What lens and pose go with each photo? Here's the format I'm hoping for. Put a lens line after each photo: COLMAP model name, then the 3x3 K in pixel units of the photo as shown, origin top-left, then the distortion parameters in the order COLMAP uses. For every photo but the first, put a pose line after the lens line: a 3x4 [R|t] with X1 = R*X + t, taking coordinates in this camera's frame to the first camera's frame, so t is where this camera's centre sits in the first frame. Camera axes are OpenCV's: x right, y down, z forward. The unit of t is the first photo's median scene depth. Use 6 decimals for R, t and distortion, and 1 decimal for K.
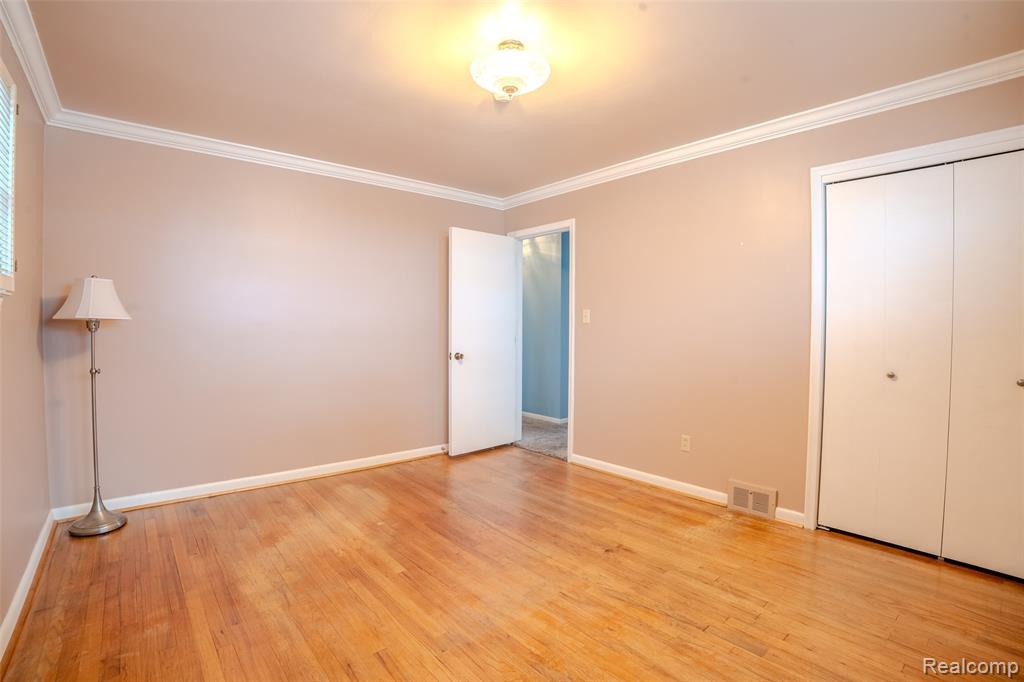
lens RADIAL K [[481.6, 0, 512.0], [0, 481.6, 341.0], [0, 0, 1]] dist [-0.099910, 0.022881]
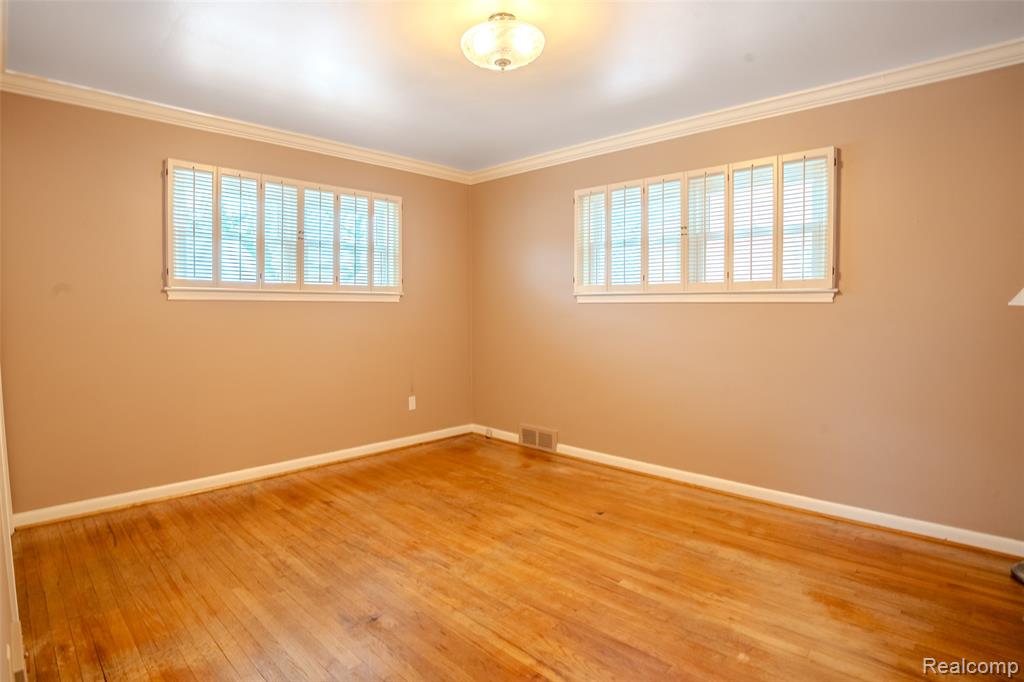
lens RADIAL K [[481.6, 0, 512.0], [0, 481.6, 341.0], [0, 0, 1]] dist [-0.099910, 0.022881]
pose [[-0.991748, -0.002035, -0.128188, 0.098748], [-0.014821, 0.994991, 0.098864, -0.066656], [0.127345, 0.099948, -0.986810, 1.982791]]
